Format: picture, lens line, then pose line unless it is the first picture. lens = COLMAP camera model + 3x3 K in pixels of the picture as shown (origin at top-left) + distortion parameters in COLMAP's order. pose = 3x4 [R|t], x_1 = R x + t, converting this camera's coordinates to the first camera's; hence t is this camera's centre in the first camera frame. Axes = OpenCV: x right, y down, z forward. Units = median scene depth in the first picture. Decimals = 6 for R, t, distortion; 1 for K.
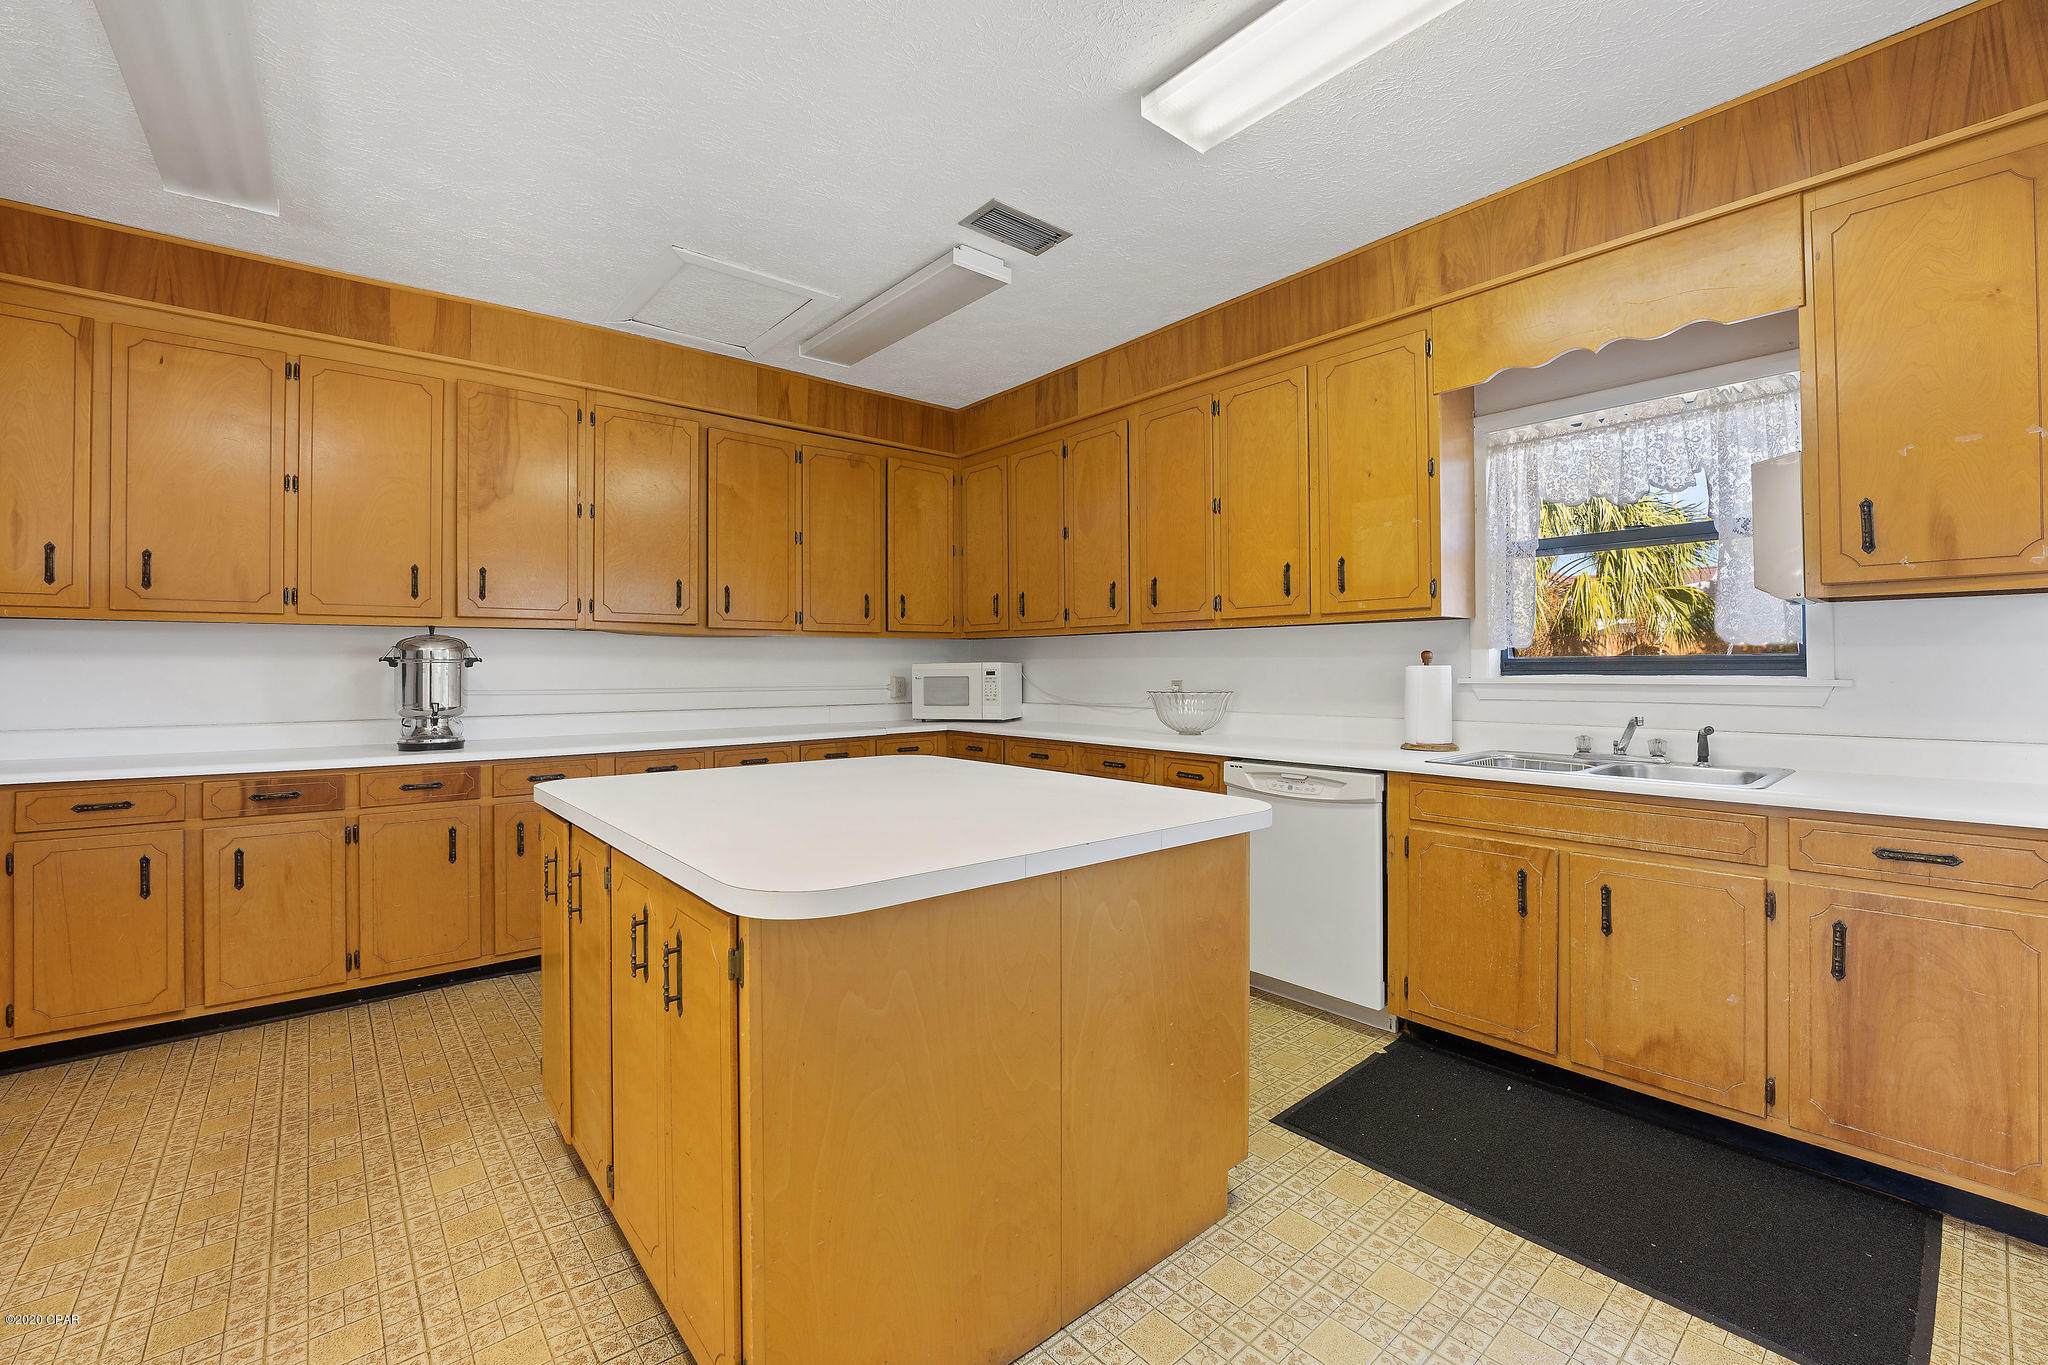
lens RADIAL K [[834.5, 0, 1025.9], [0, 834.5, 671.6], [0, 0, 1]] dist [-0.026475, 0.000599]
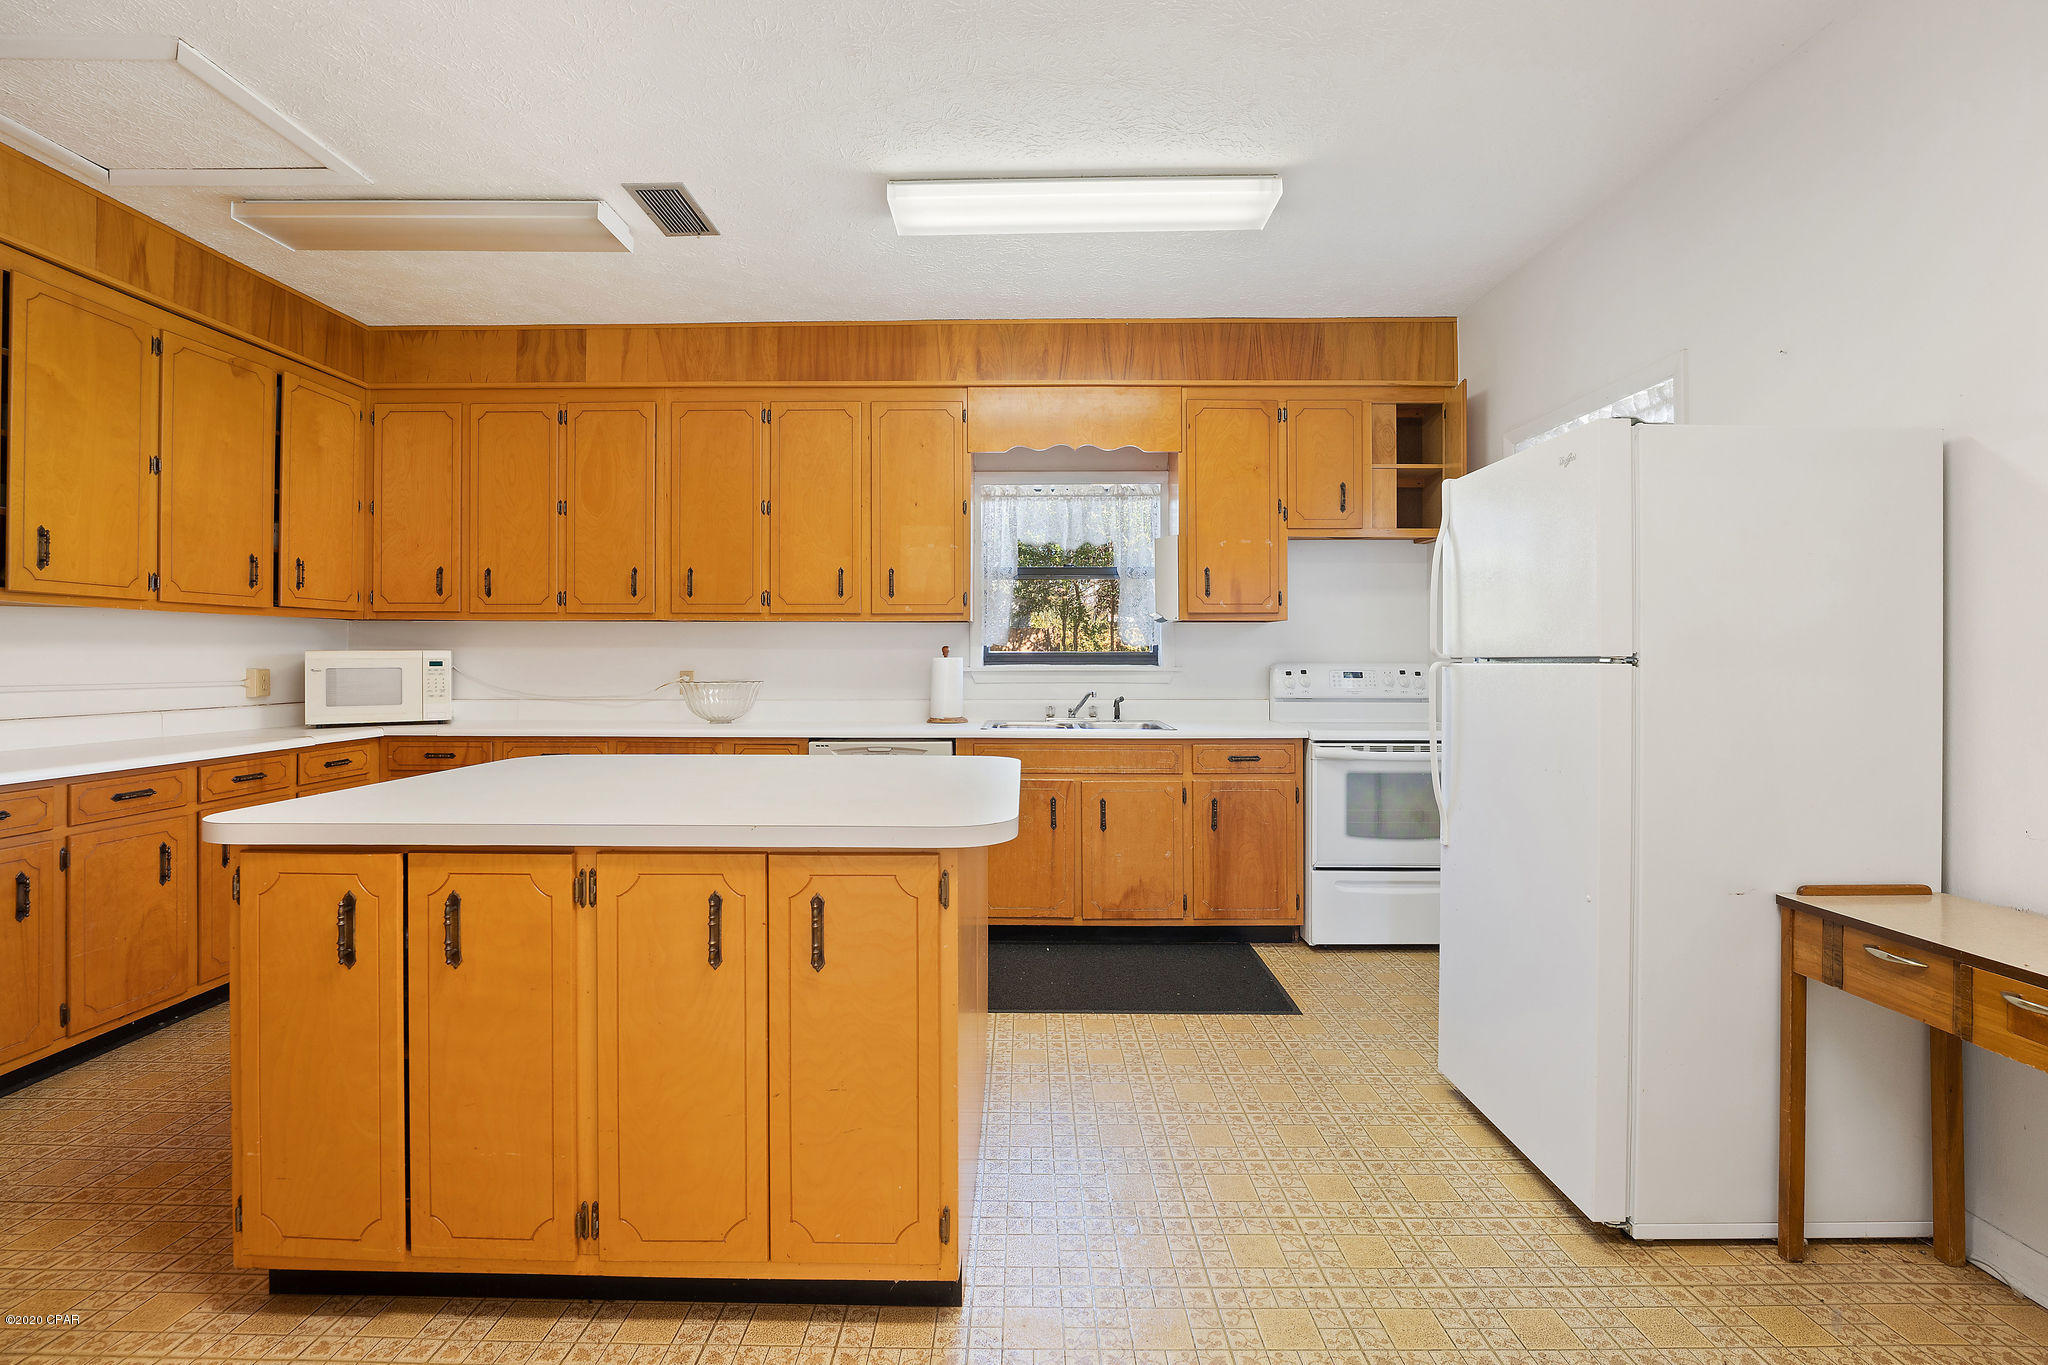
lens RADIAL K [[878.6, 0, 1015.5], [0, 878.6, 663.1], [0, 0, 1]] dist [-0.016402, -0.000650]
pose [[0.667391, 0.001278, 0.744706, -0.433179], [-0.000923, 0.999999, -0.000889, 0.002333], [-0.744707, -0.000094, 0.667392, 0.006219]]
